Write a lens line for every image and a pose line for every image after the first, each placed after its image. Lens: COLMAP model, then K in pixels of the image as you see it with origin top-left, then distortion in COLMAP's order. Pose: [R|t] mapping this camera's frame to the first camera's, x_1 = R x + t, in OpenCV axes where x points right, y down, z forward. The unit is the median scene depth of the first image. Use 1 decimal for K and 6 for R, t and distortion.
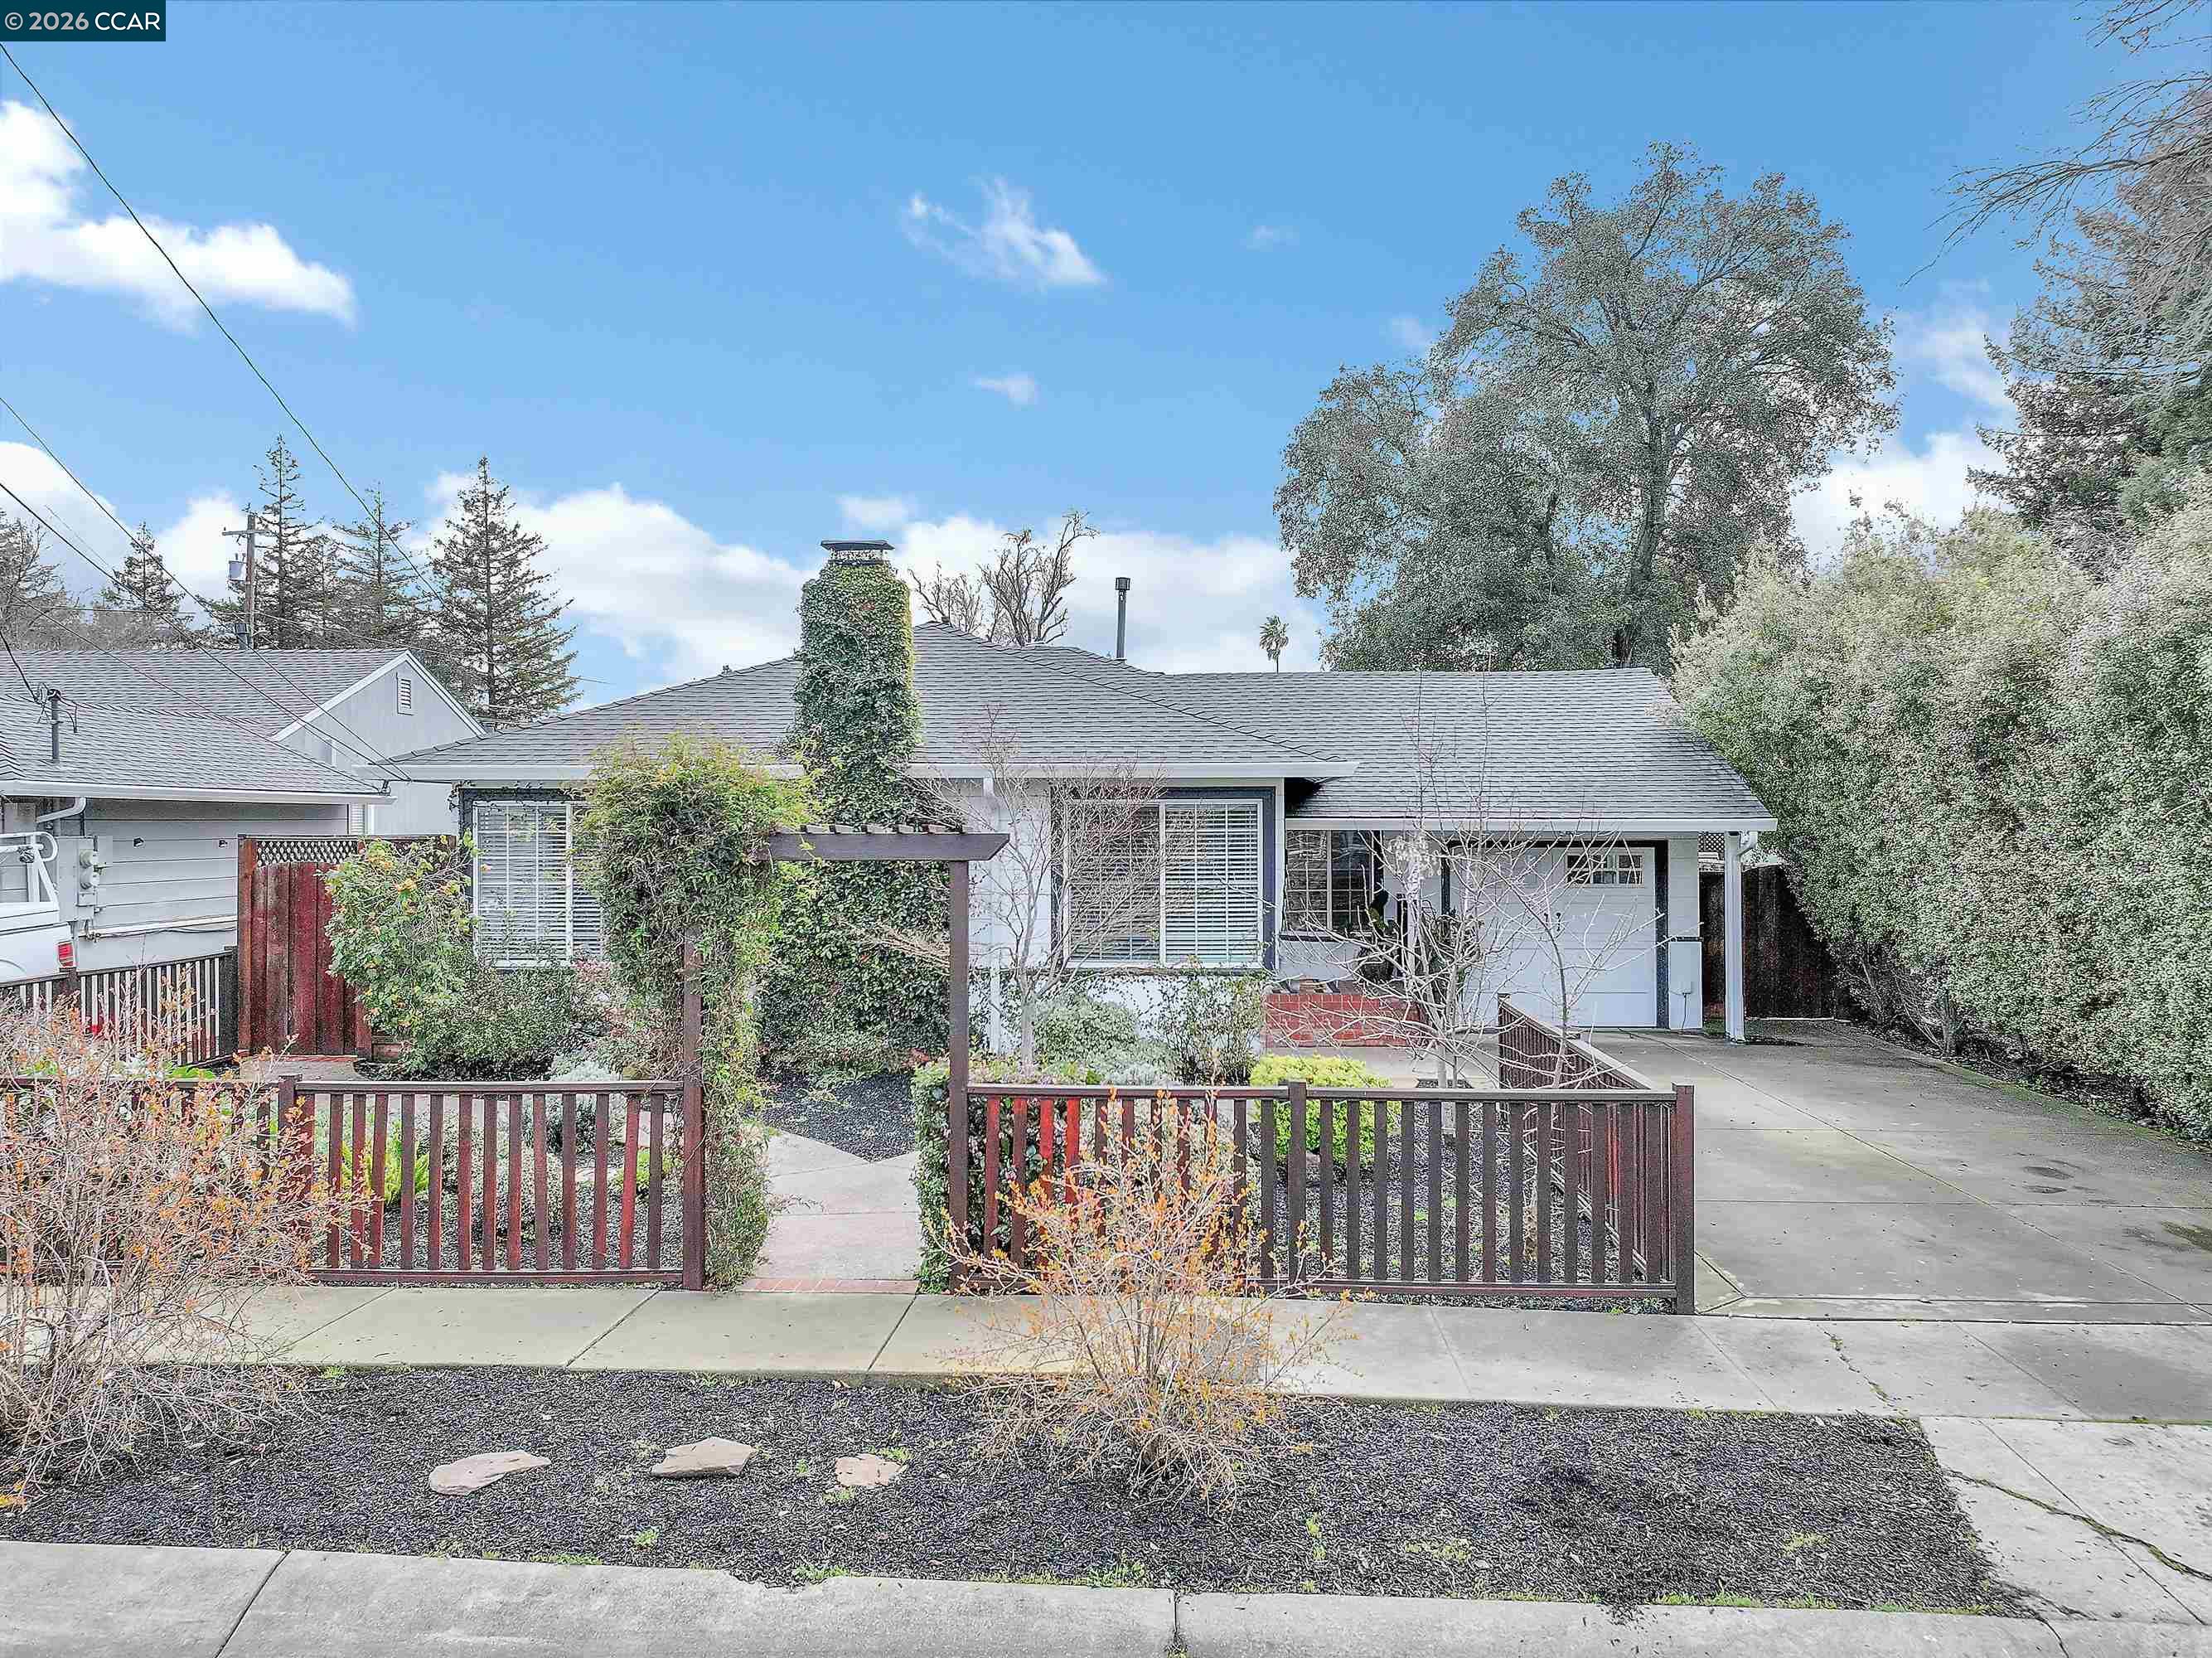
lens RADIAL K [[1604.4, 0, 1110.0], [0, 1604.4, 828.5], [0, 0, 1]] dist [-0.009183, 0.028379]
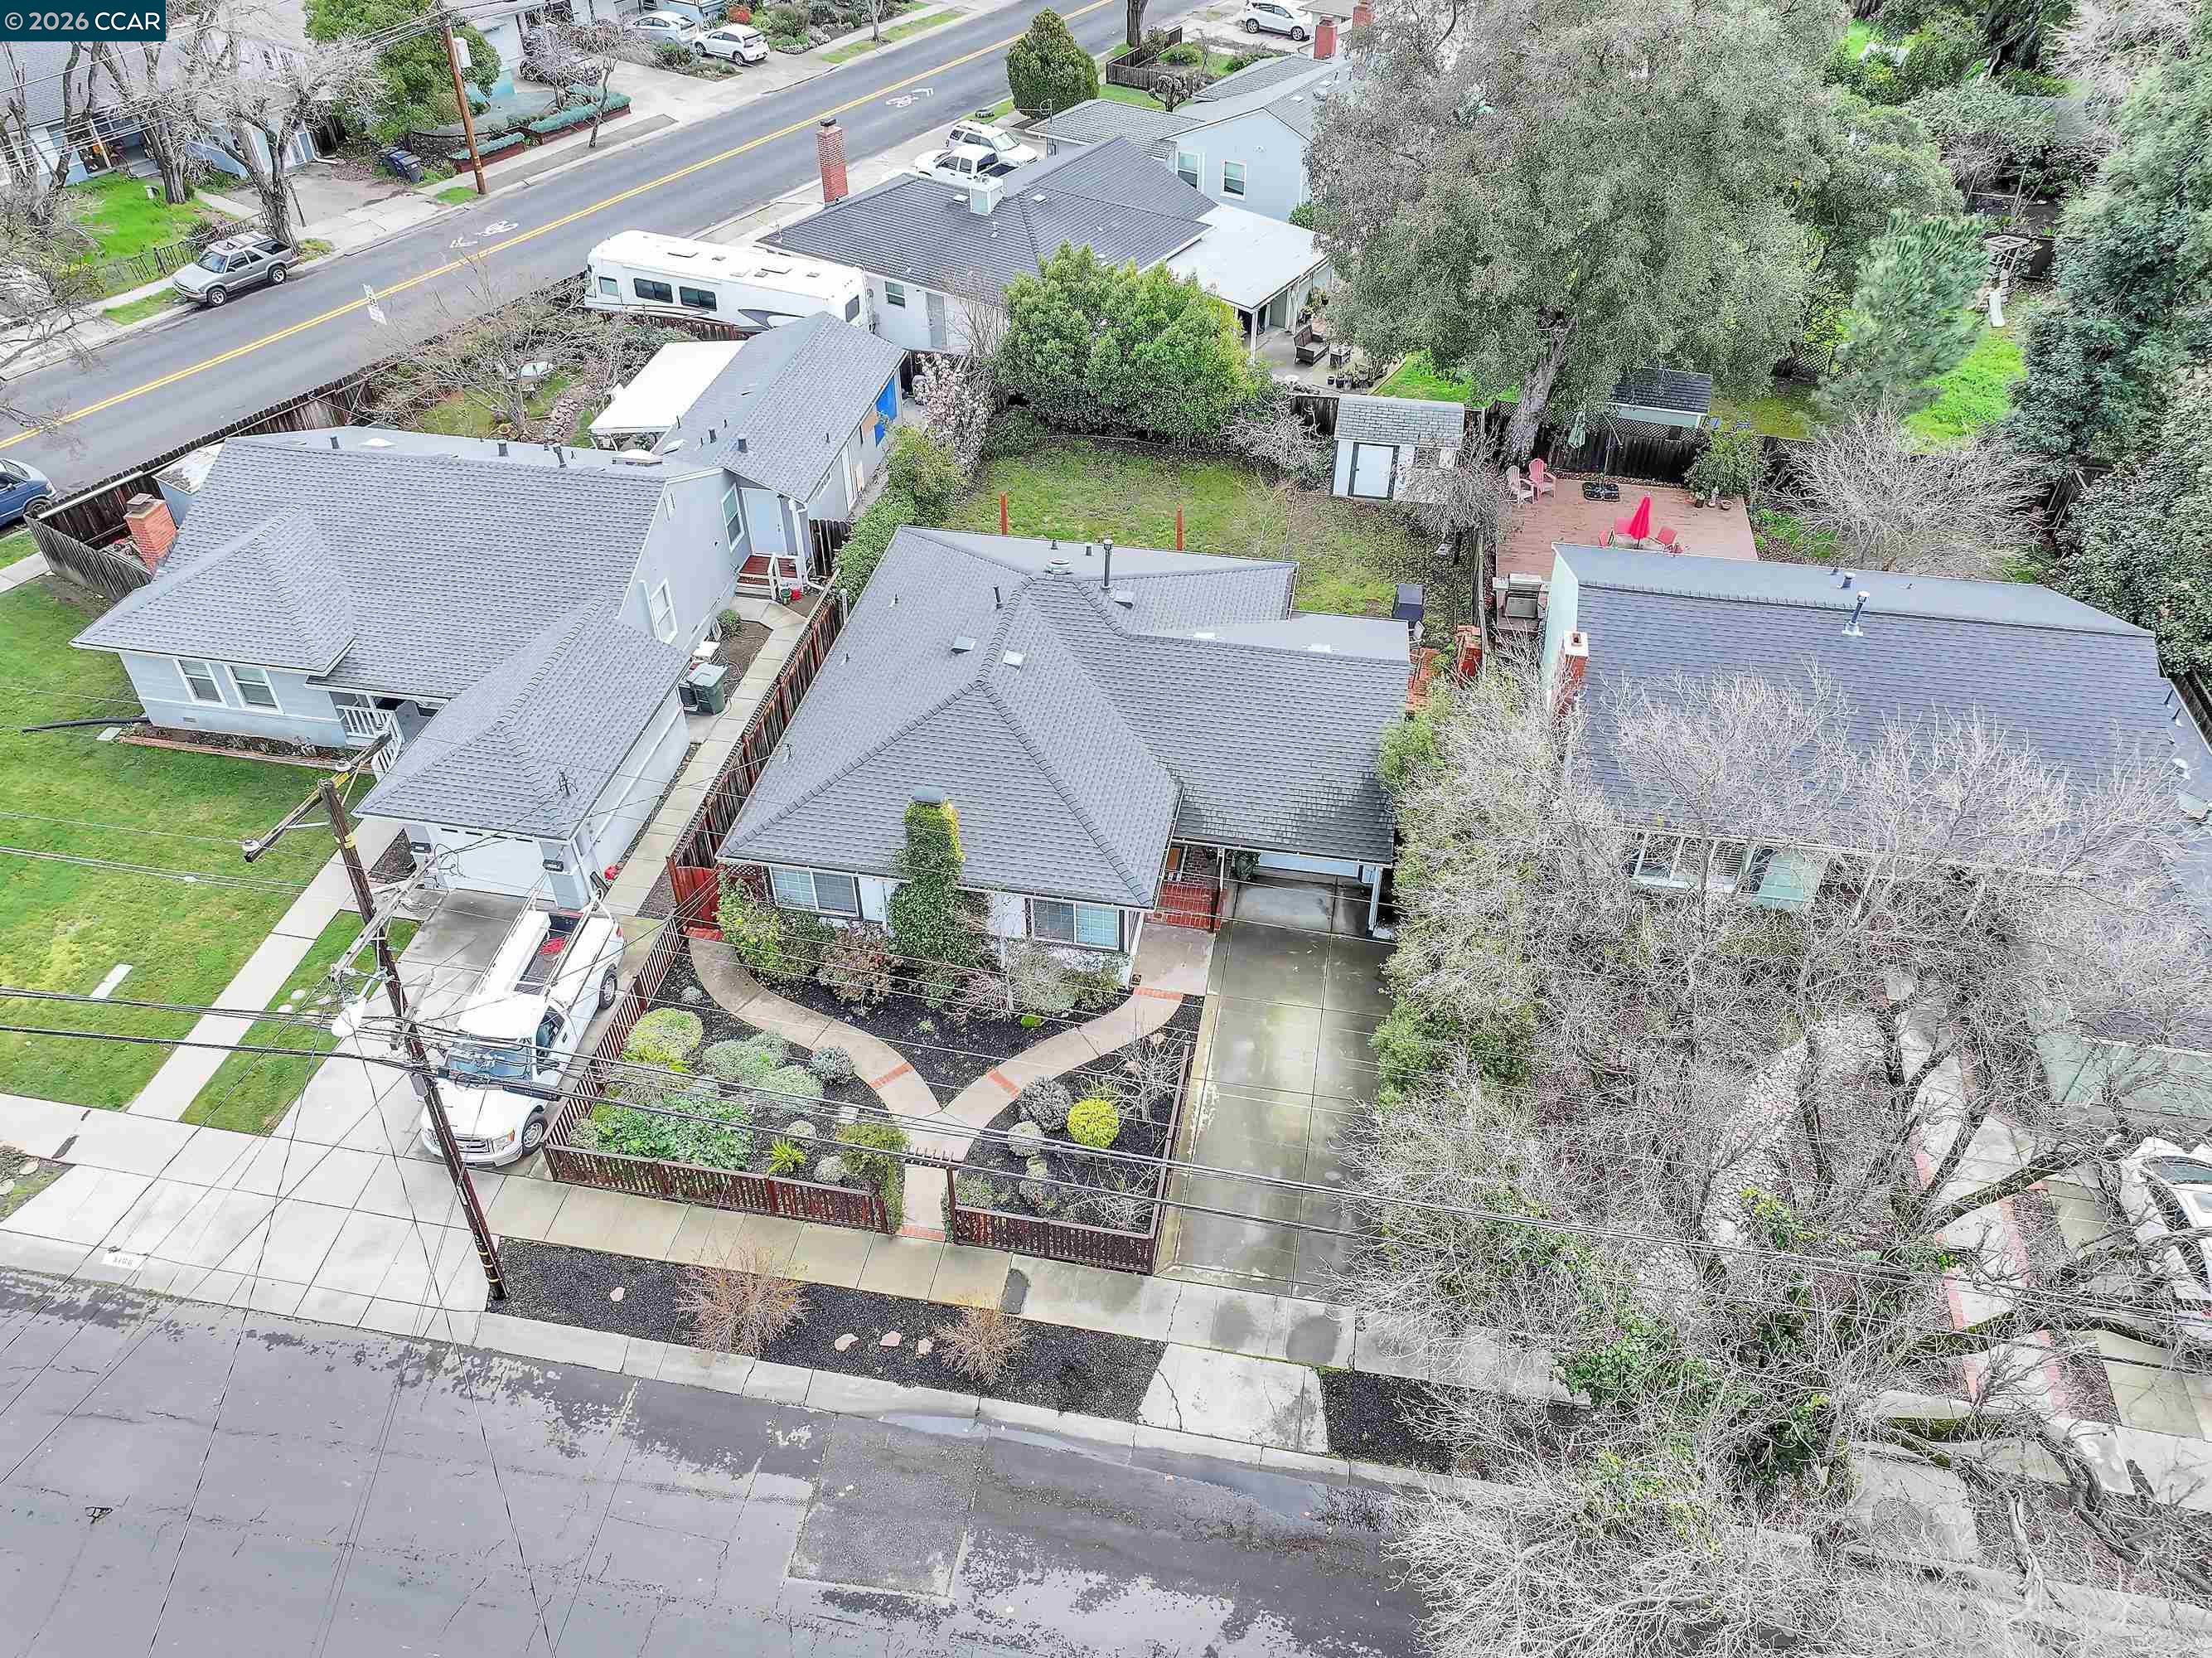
lens RADIAL K [[1566.8, 0, 1106.0], [0, 1566.8, 829.0], [0, 0, 1]] dist [-0.010747, 0.029664]
pose [[0.992420, 0.080083, -0.093214, 0.281202], [0.000524, 0.755747, 0.654864, -1.547763], [0.122890, -0.649949, 0.749976, -0.572109]]
